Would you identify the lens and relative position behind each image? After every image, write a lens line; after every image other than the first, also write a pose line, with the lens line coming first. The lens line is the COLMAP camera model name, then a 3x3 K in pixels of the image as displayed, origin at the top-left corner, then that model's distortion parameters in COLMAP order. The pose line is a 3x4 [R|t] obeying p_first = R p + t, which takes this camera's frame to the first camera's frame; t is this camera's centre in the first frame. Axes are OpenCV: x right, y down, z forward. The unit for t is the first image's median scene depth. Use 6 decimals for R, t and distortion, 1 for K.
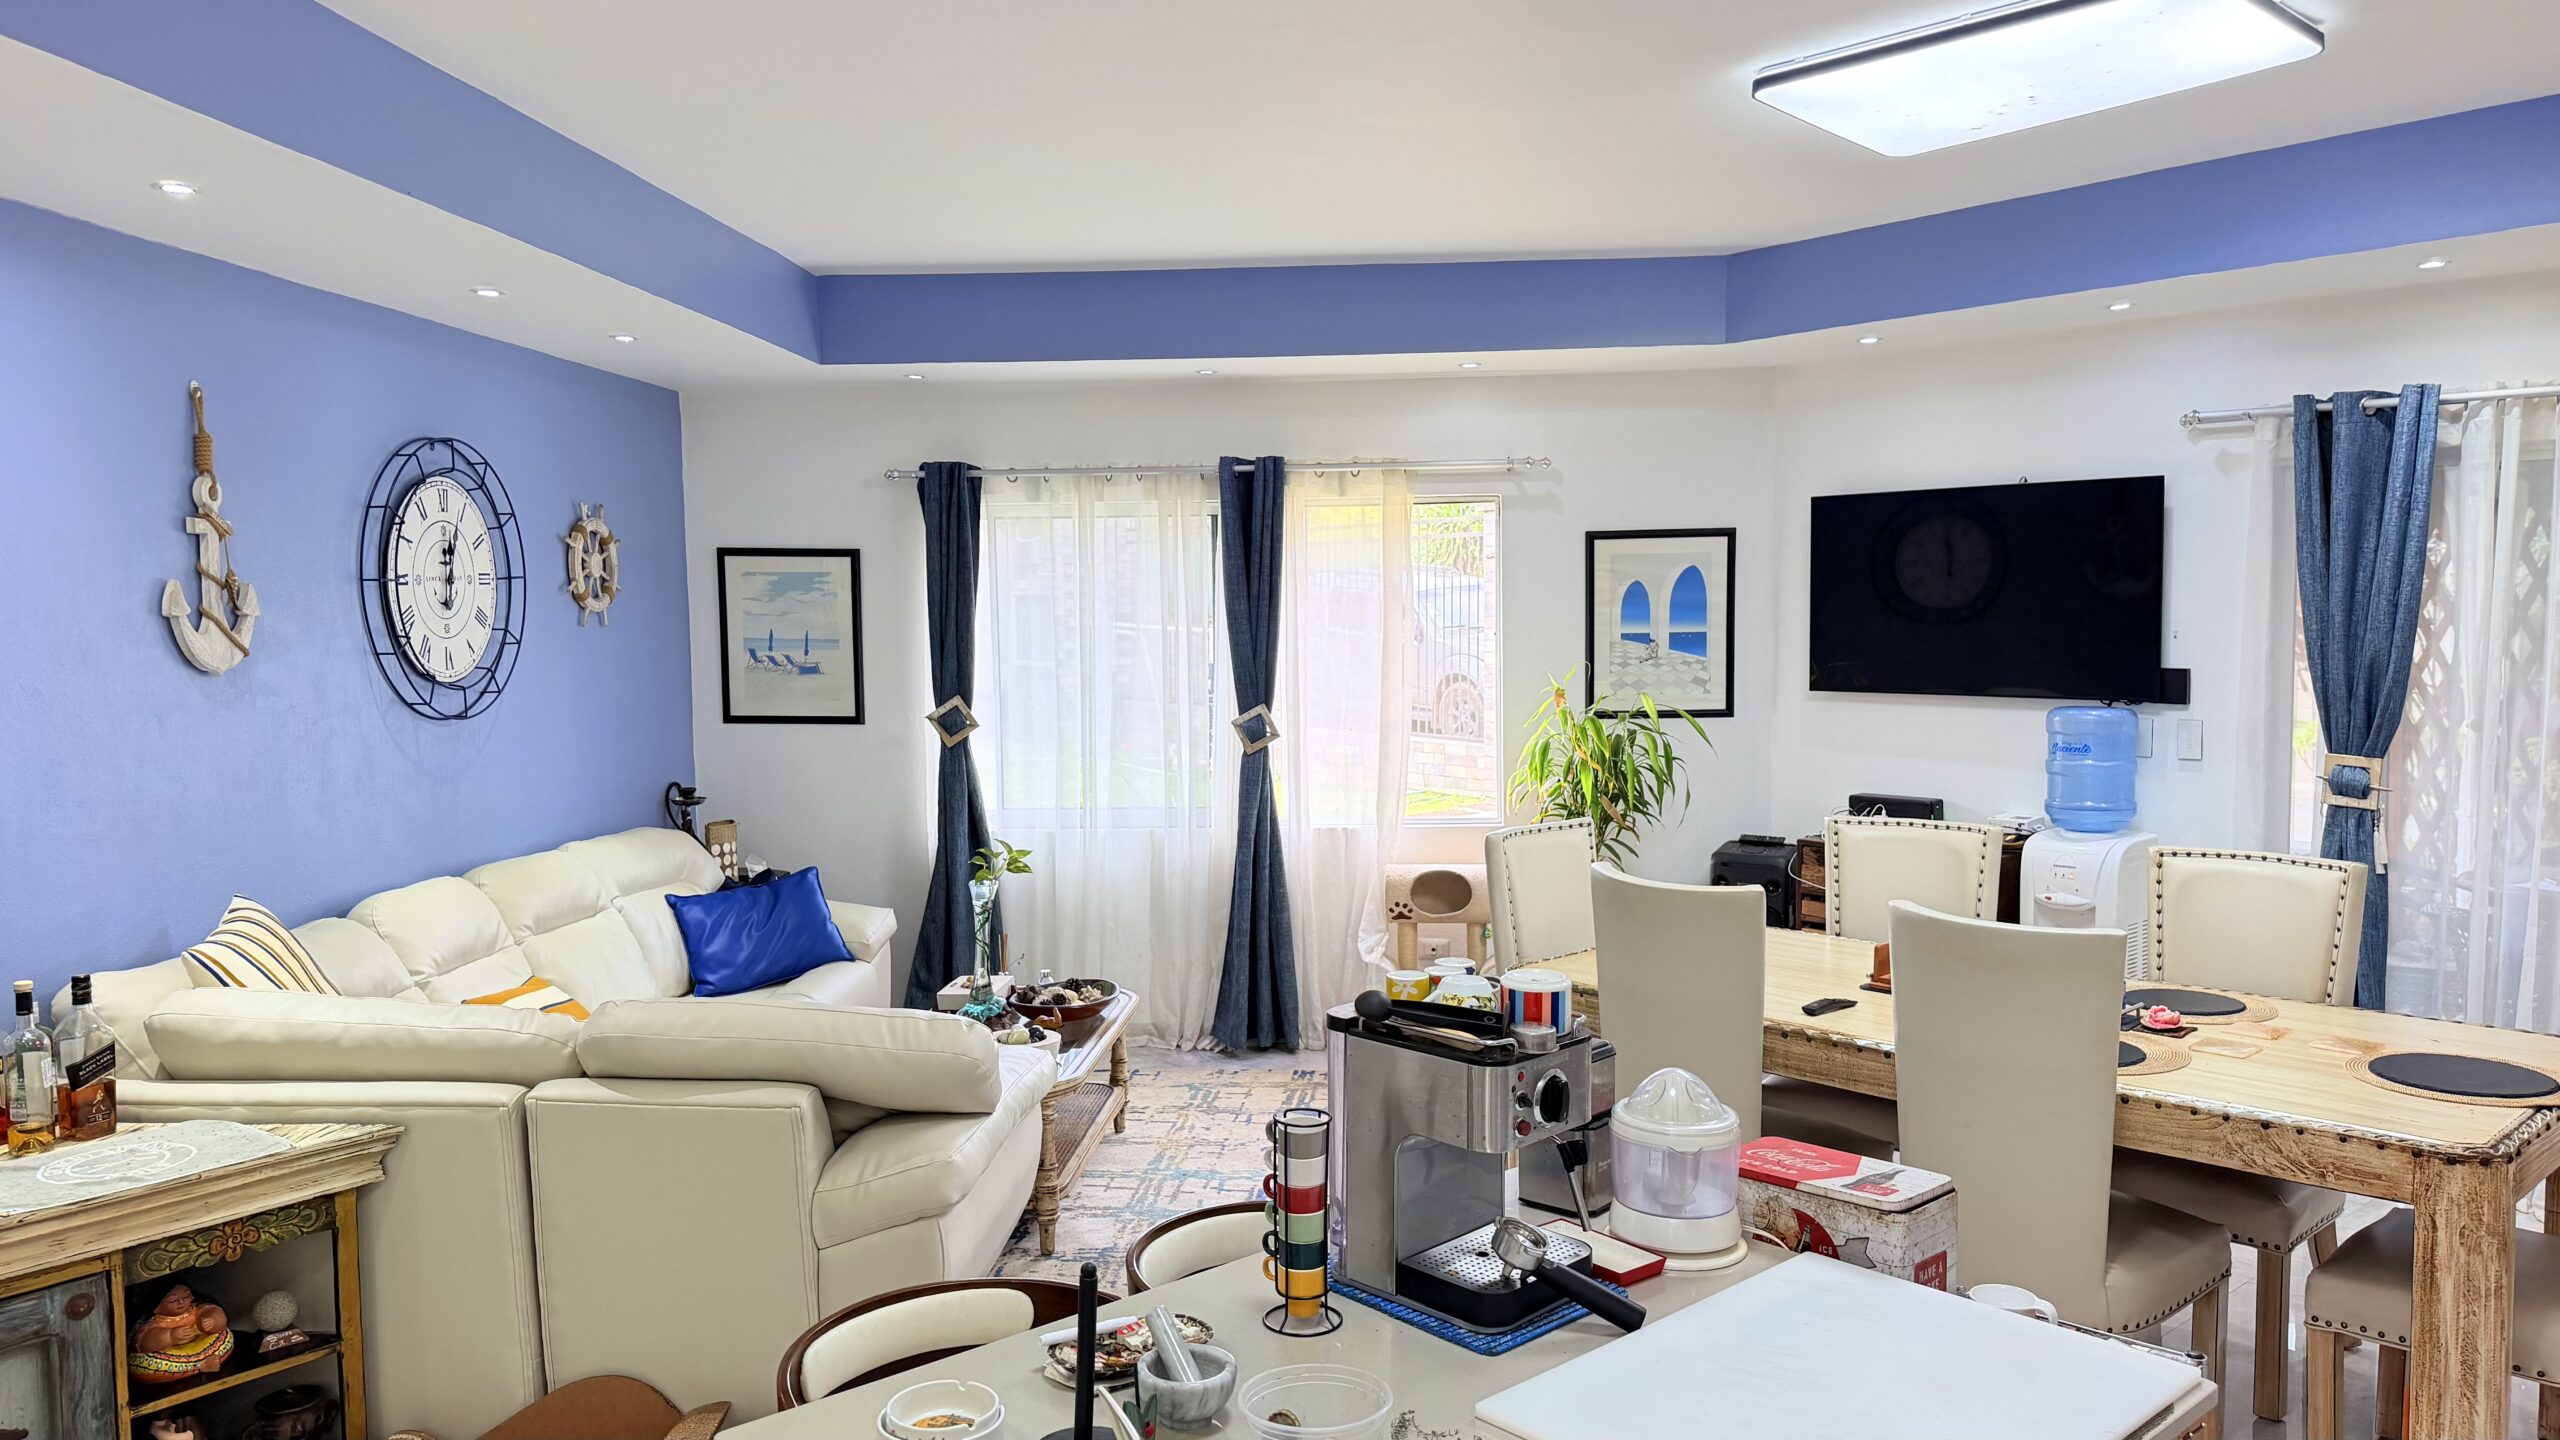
lens RADIAL K [[1746.1, 0, 1258.2], [0, 1746.1, 705.2], [0, 0, 1]] dist [-0.000328, -0.031999]
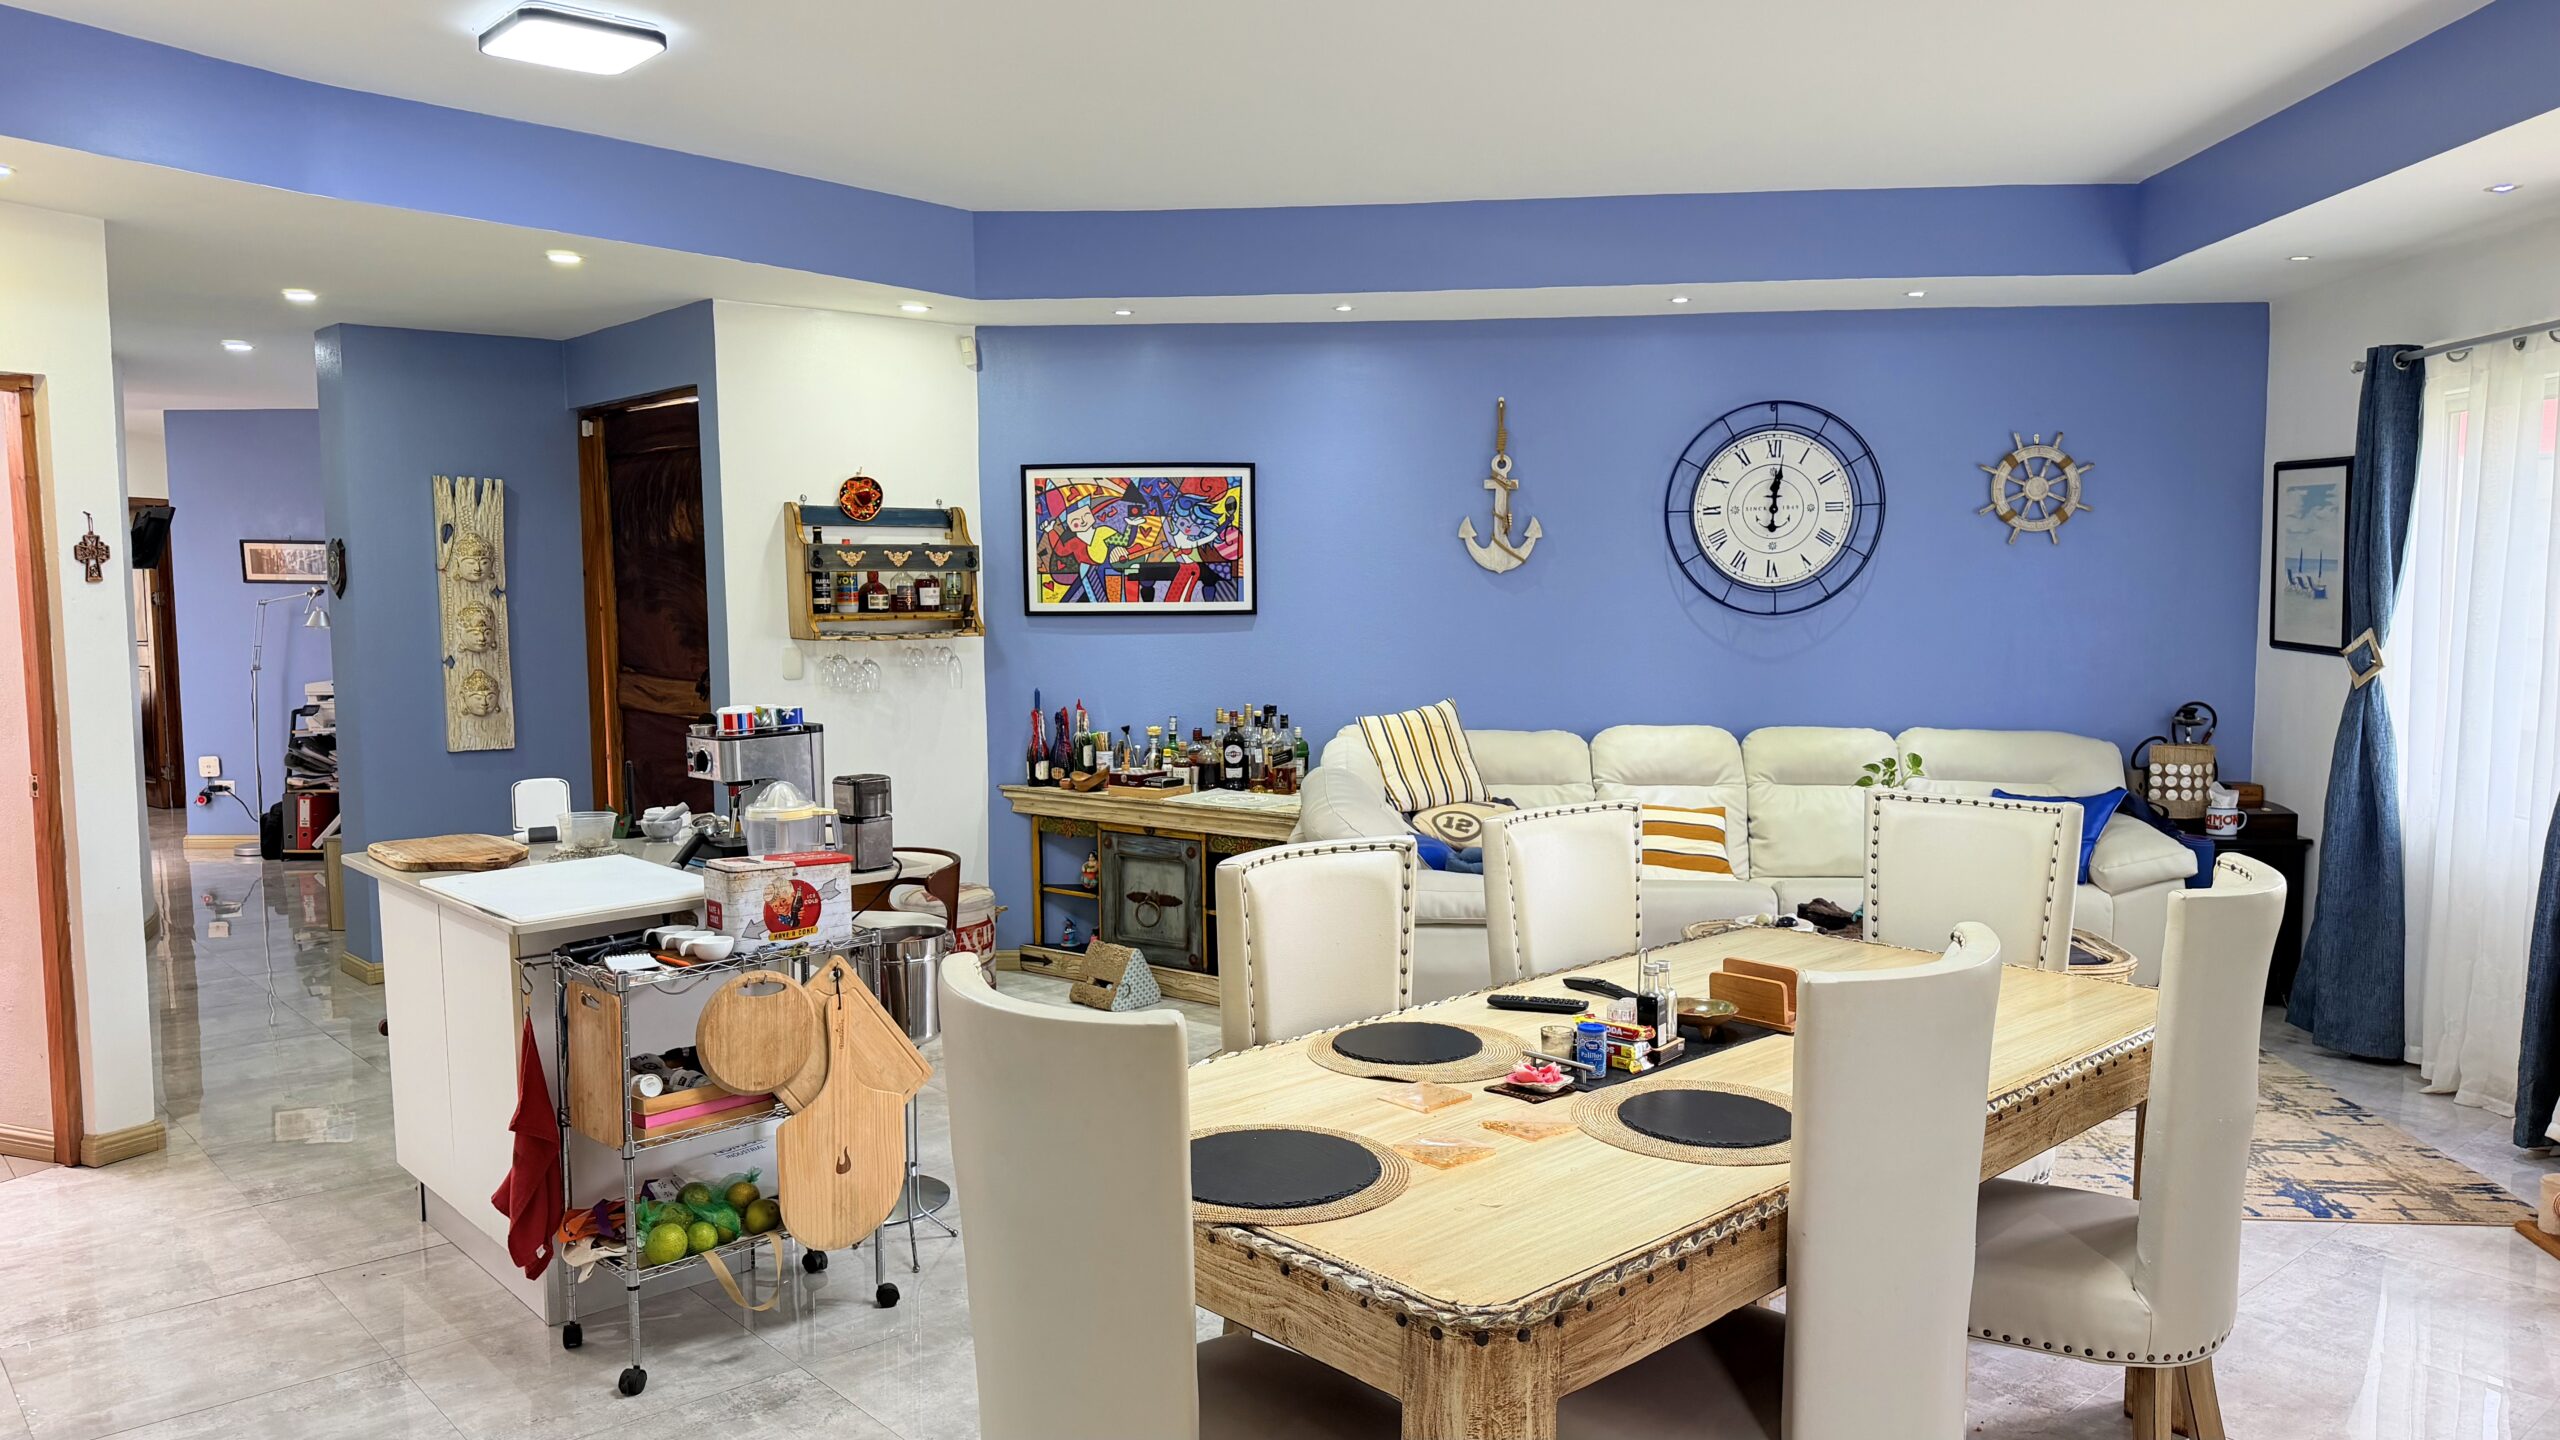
lens RADIAL K [[1795.6, 0, 1269.7], [0, 1795.6, 722.2], [0, 0, 1]] dist [0.035346, -0.022988]
pose [[0.000556, 0.118938, -0.992901, 1.887745], [-0.044722, 0.991911, 0.118795, -0.117048], [0.998999, 0.044338, 0.005871, 1.272338]]
